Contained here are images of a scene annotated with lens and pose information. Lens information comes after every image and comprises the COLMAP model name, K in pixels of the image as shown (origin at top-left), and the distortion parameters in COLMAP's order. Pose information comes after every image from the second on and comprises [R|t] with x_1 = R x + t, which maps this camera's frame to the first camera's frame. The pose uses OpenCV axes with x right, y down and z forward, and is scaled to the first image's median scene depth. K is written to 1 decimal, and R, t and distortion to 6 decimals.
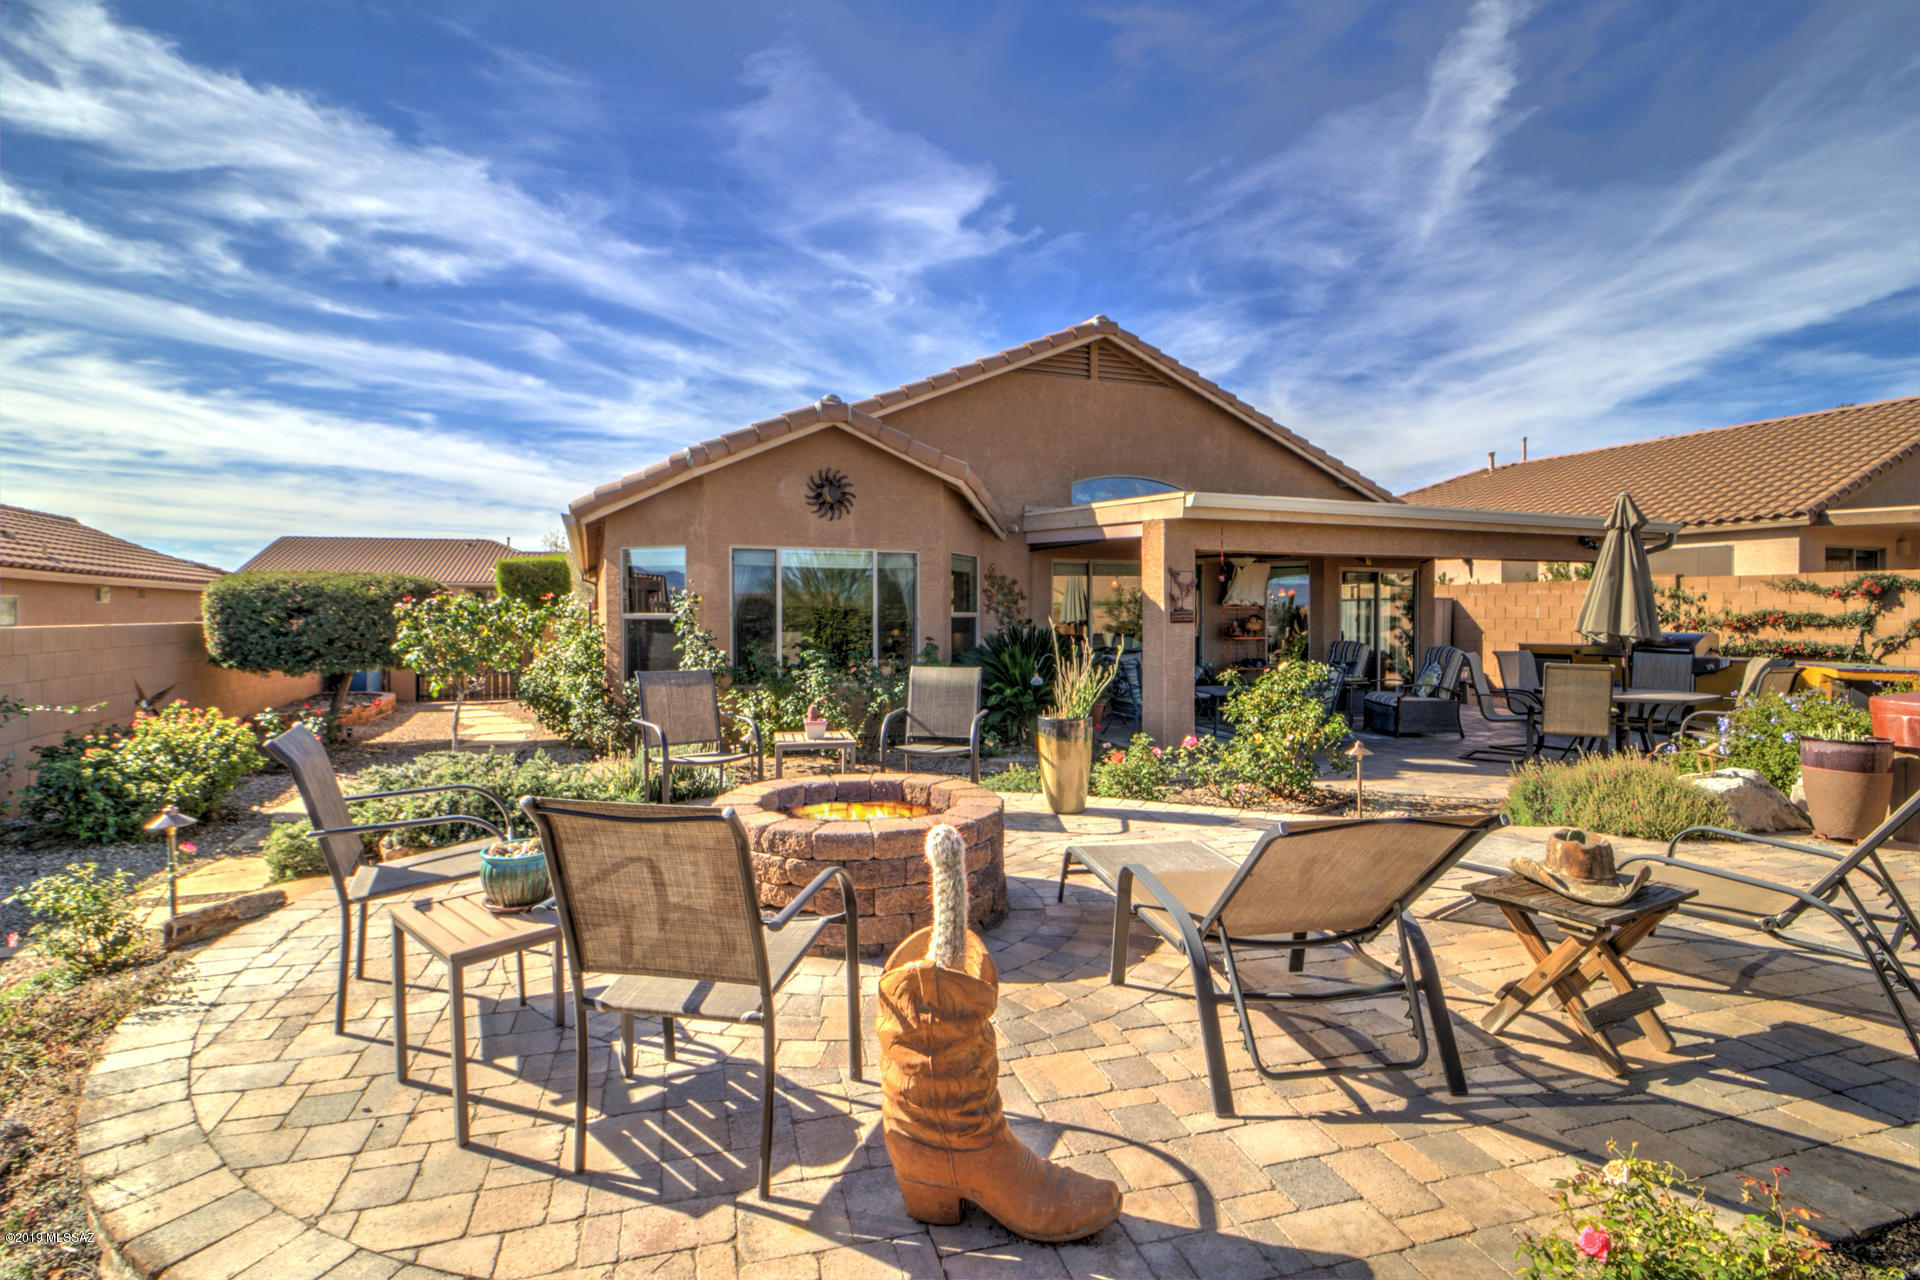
lens RADIAL K [[910.8, 0, 960.0], [0, 910.8, 640.0], [0, 0, 1]] dist [-0.009475, -0.000624]
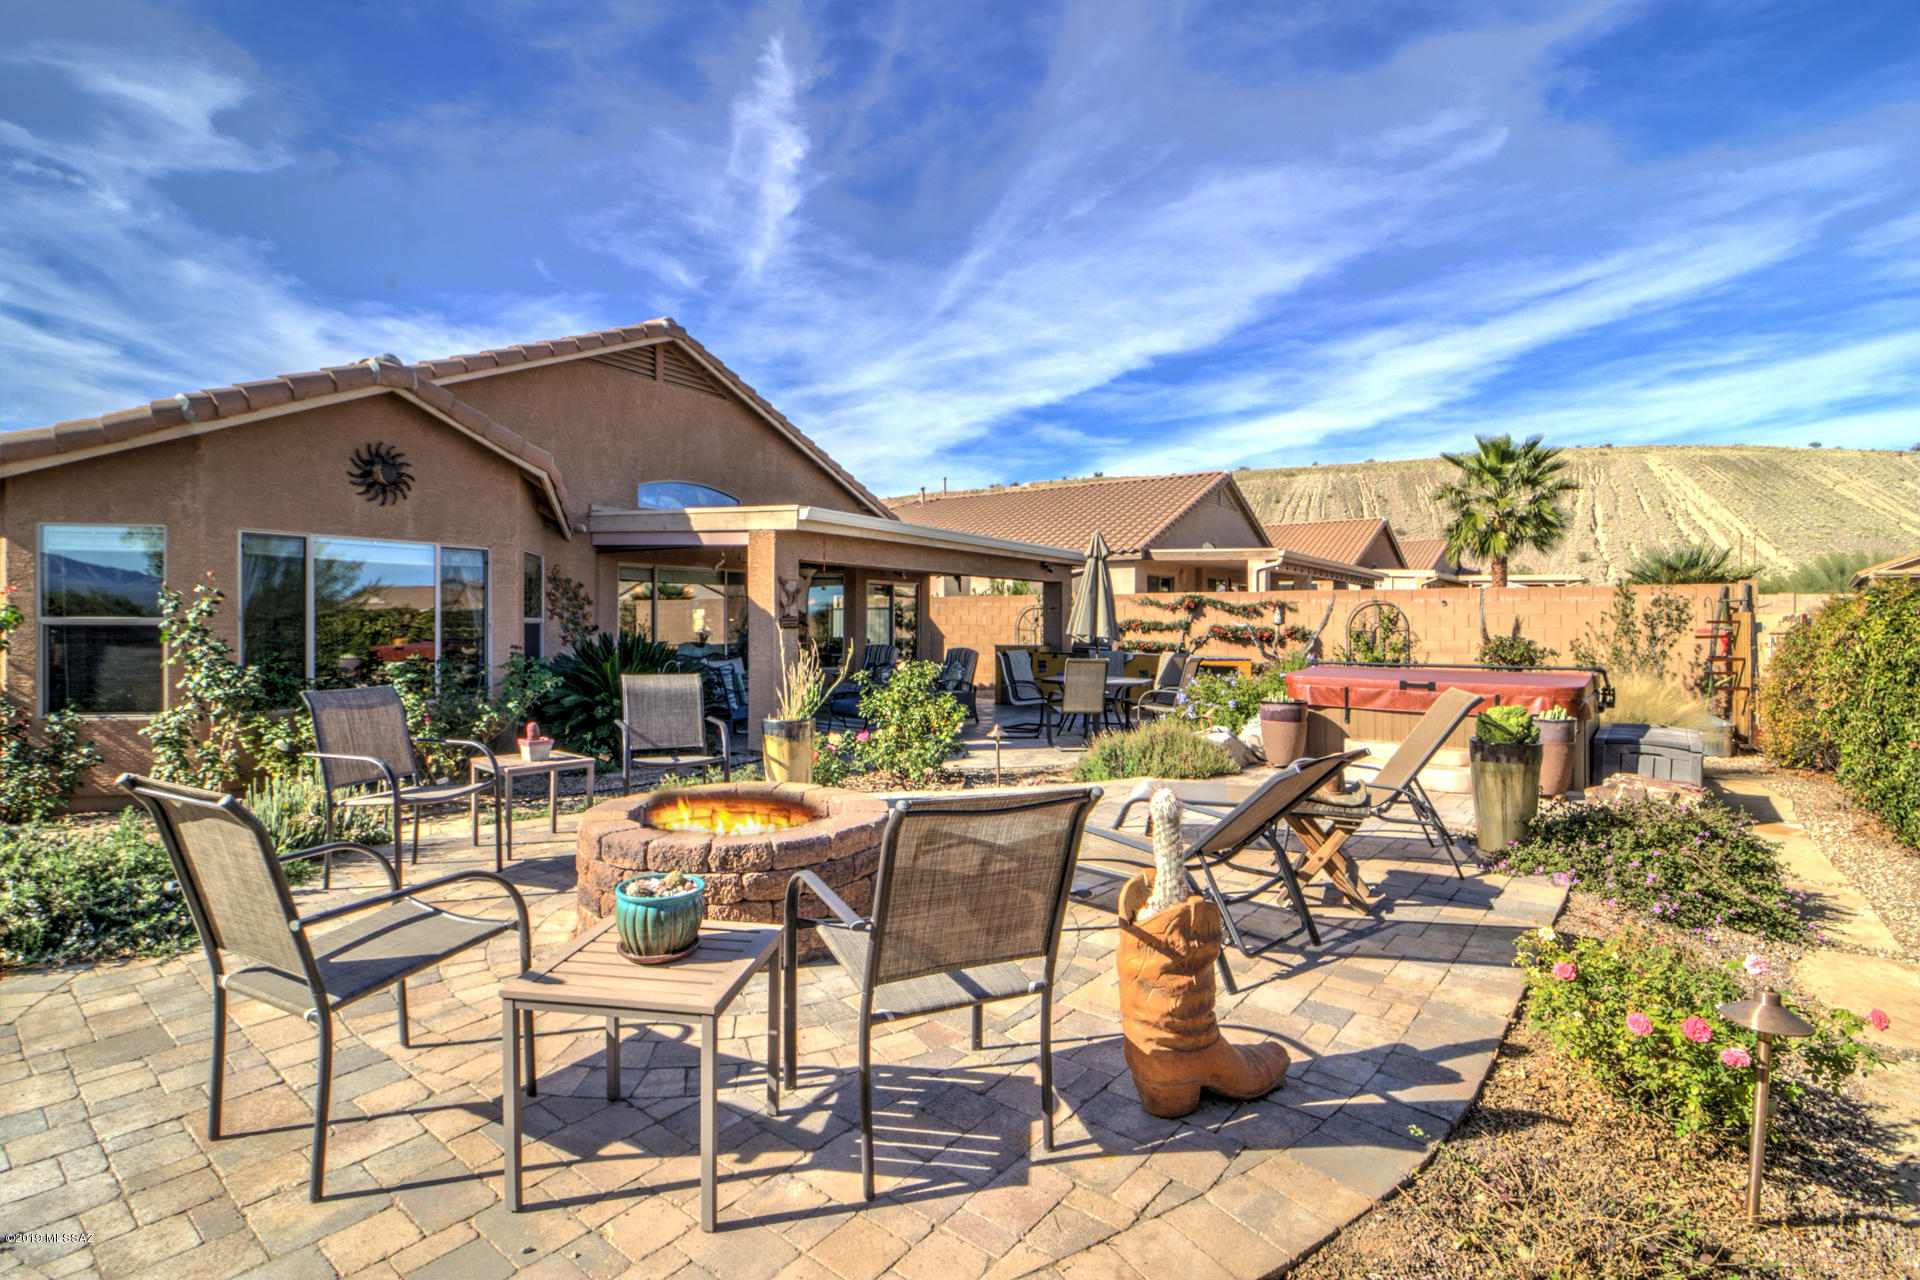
lens RADIAL K [[892.8, 0, 960.0], [0, 892.8, 640.0], [0, 0, 1]] dist [0.001084, -0.000538]
pose [[0.815153, -0.009533, 0.579167, -0.177756], [0.014054, 0.999896, -0.003322, 0.000727], [-0.579075, 0.010848, 0.815202, 0.034954]]
